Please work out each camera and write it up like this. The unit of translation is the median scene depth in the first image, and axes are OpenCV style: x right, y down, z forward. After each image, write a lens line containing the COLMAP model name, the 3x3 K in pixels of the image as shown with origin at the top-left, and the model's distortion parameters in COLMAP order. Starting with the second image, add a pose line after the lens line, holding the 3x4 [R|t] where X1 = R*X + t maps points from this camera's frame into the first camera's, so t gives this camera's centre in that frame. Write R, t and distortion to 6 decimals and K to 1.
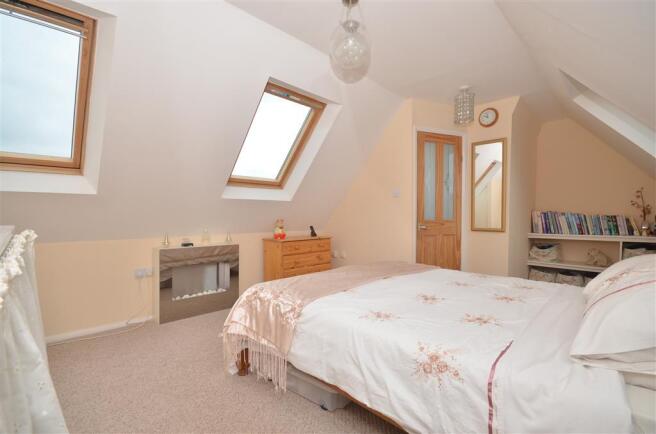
lens RADIAL K [[302.1, 0, 330.4], [0, 302.1, 215.5], [0, 0, 1]] dist [0.001663, 0.000192]
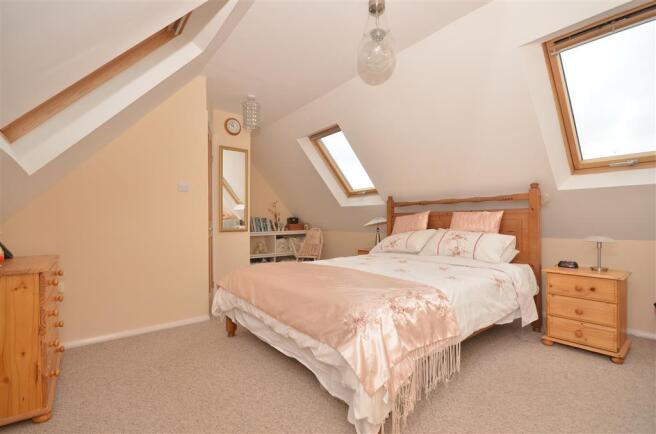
lens RADIAL K [[302.1, 0, 330.8], [0, 302.1, 220.2], [0, 0, 1]] dist [0.001663, 0.000192]
pose [[0.087709, 0.002639, 0.996143, -0.530759], [0.007958, 0.999963, -0.003350, 0.018570], [-0.996114, 0.008221, 0.087685, 0.564998]]
